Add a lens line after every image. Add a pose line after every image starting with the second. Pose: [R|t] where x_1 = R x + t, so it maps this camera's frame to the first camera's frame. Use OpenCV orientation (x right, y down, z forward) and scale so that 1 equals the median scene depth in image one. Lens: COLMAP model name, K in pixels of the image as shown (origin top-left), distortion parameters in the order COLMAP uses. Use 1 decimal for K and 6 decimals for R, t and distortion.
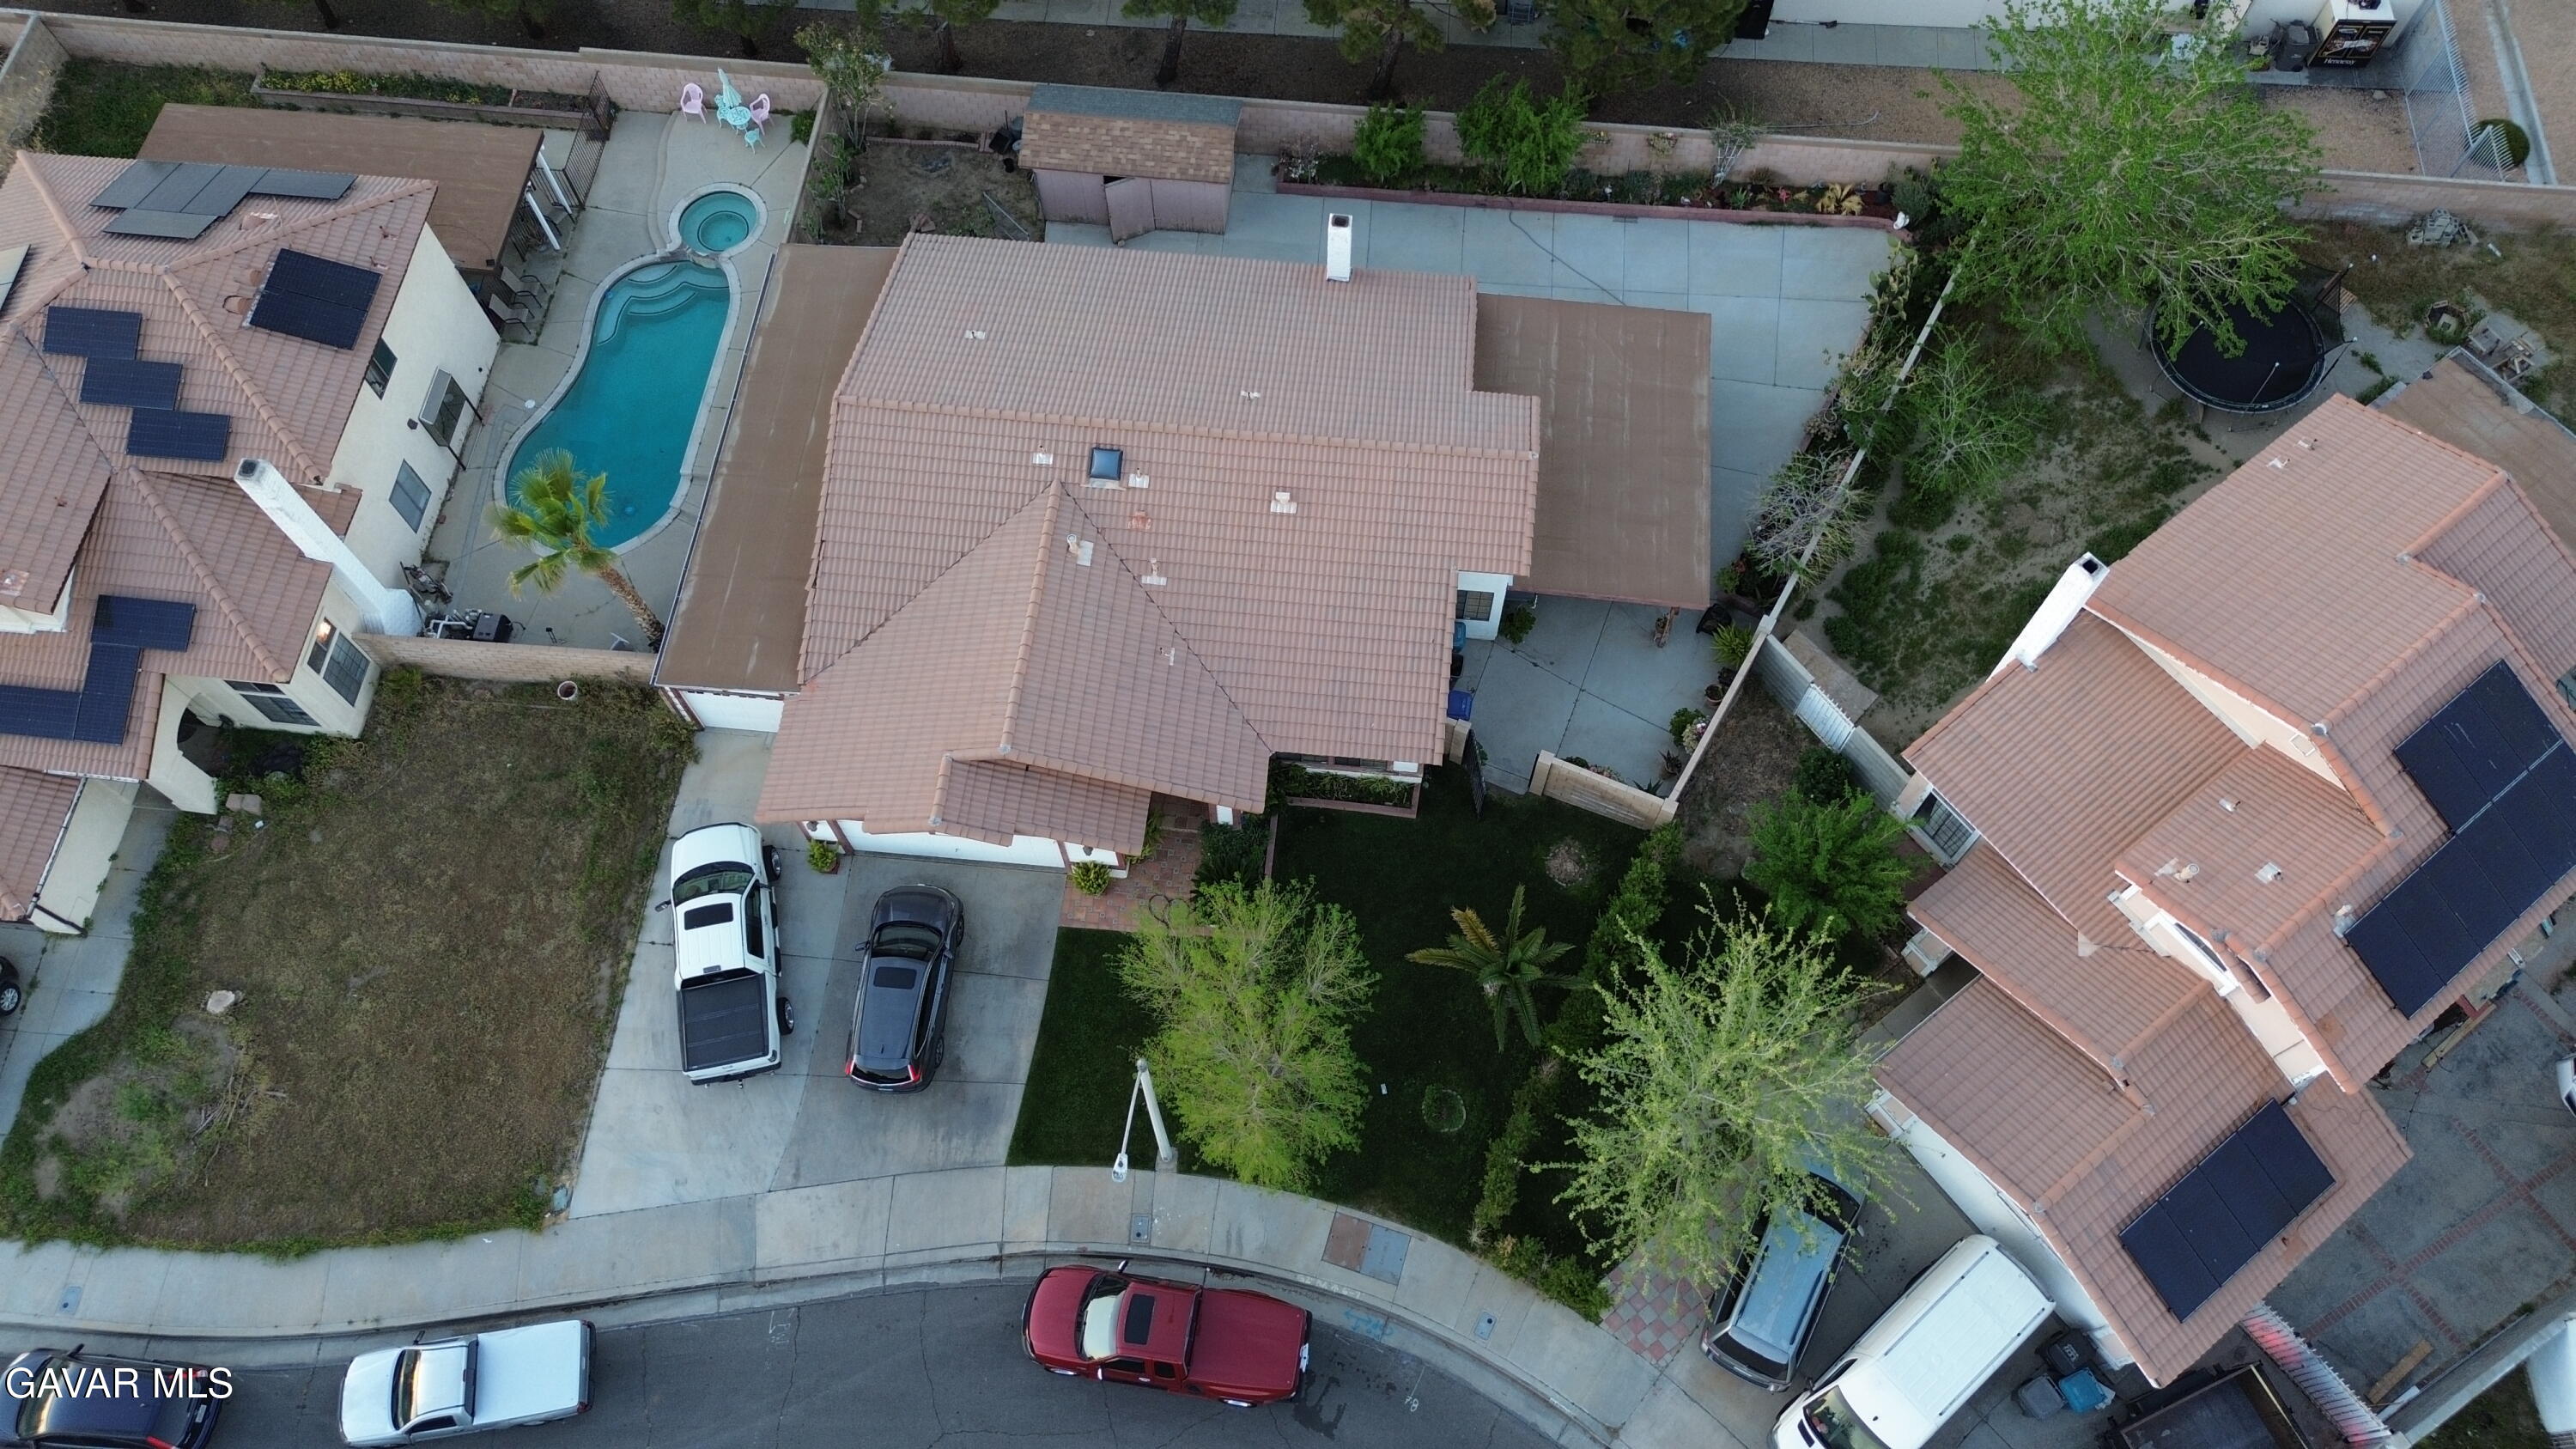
lens RADIAL K [[1819.0, 0, 1288.0], [0, 1819.0, 724.5], [0, 0, 1]] dist [0.065201, -0.066345]
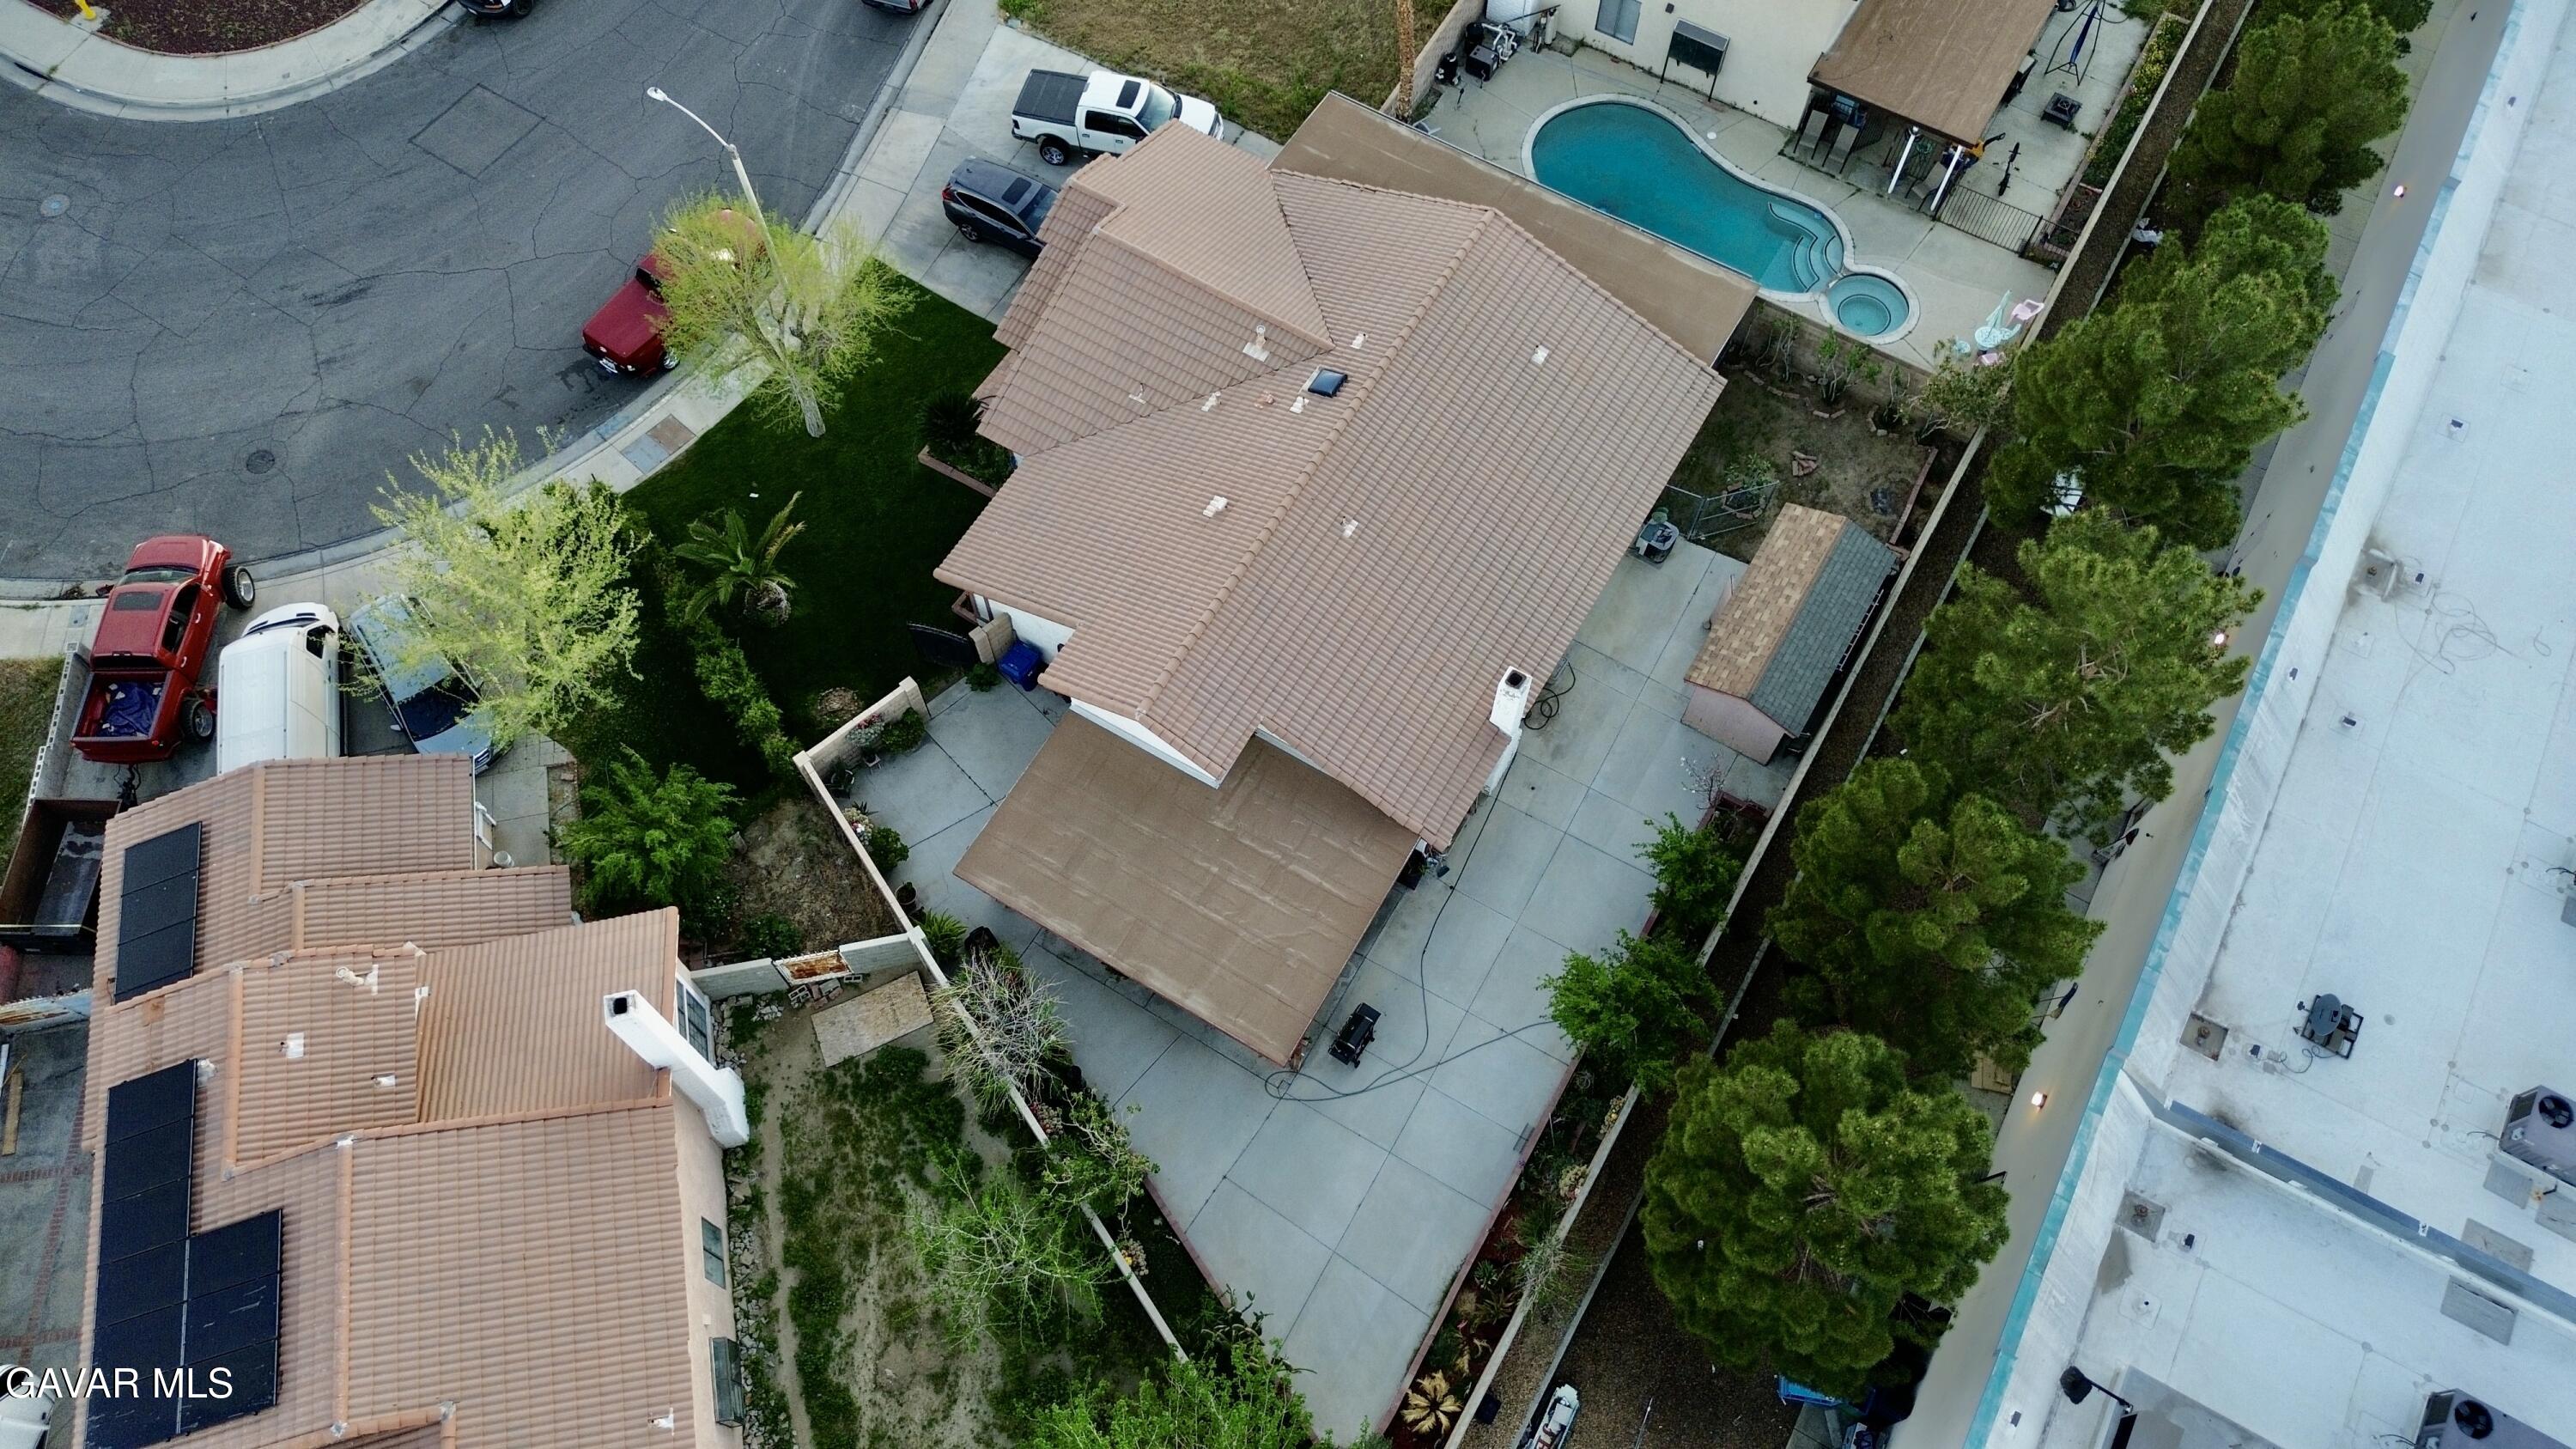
lens RADIAL K [[1819.0, 0, 1288.0], [0, 1819.0, 724.5], [0, 0, 1]] dist [0.065201, -0.066345]
pose [[-0.423070, 0.815496, -0.394941, 0.472706], [-0.815863, -0.153230, 0.557574, -0.727566], [0.394182, 0.558111, 0.730160, 0.346522]]
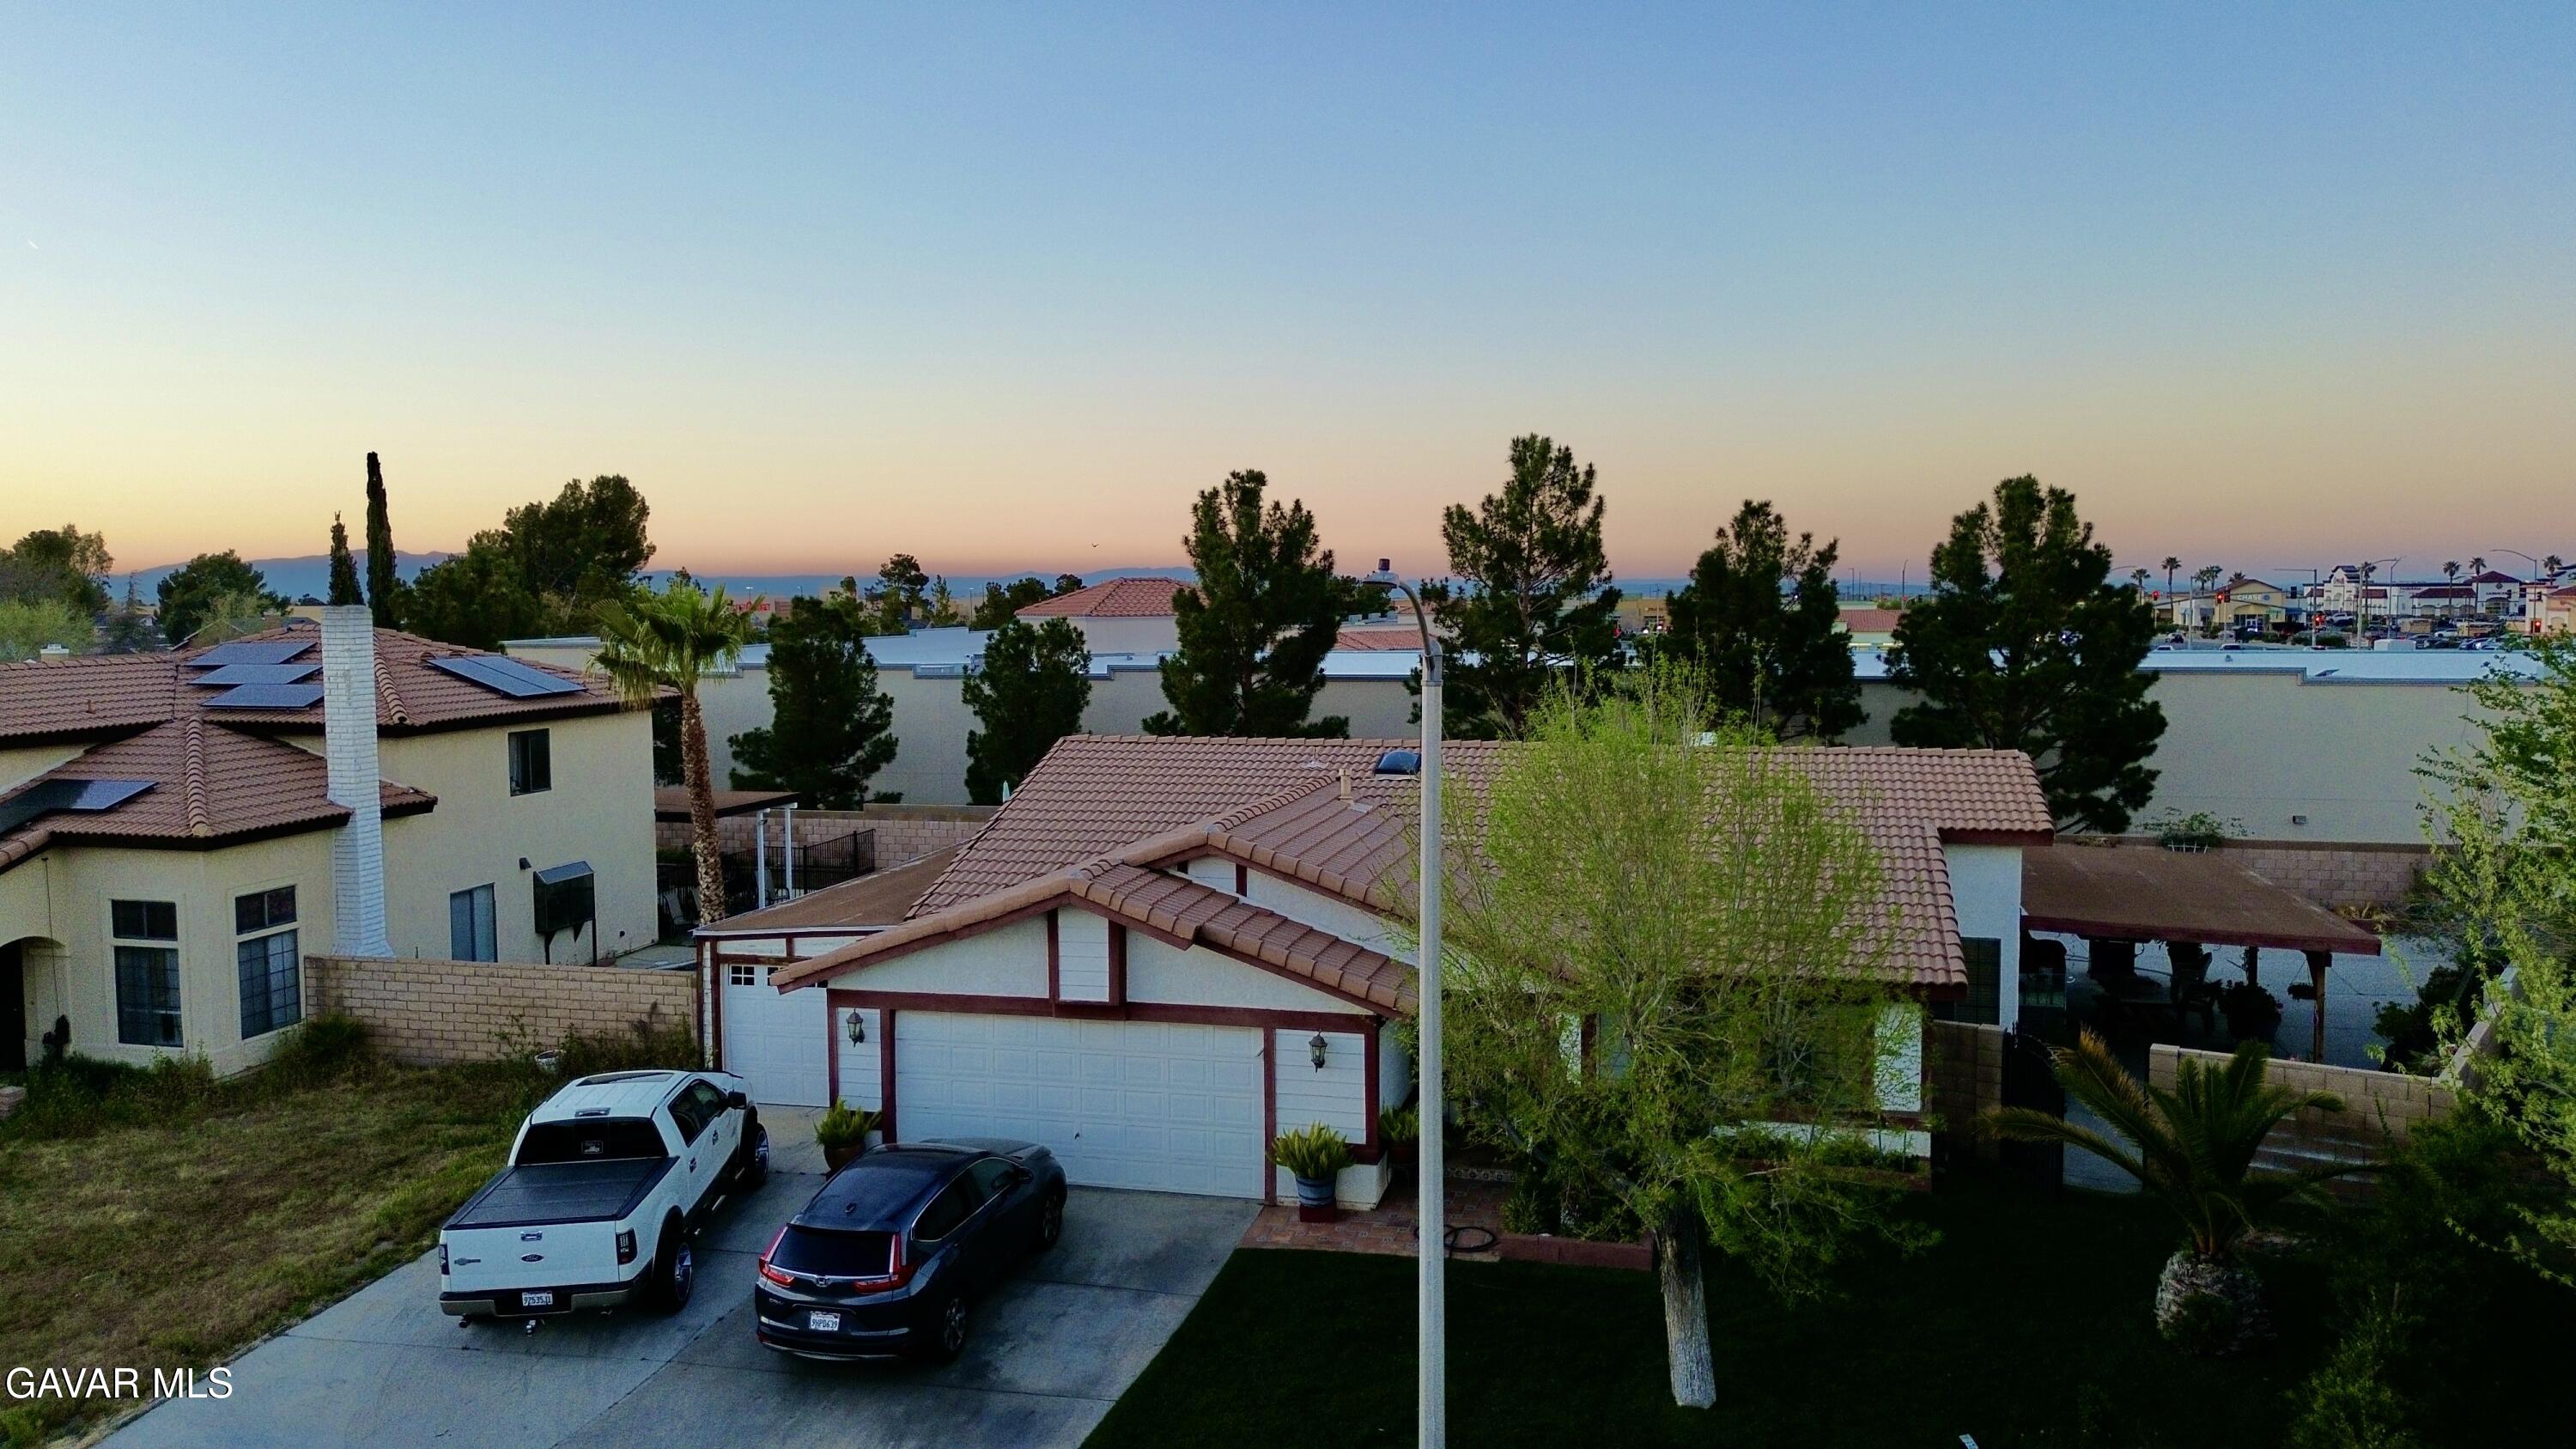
lens RADIAL K [[1819.0, 0, 1288.0], [0, 1819.0, 724.5], [0, 0, 1]] dist [0.065201, -0.066345]
pose [[0.989218, 0.012607, -0.145908, -0.039119], [-0.132286, 0.504386, -0.853285, 0.474895], [0.062837, 0.863386, 0.500616, 0.618663]]
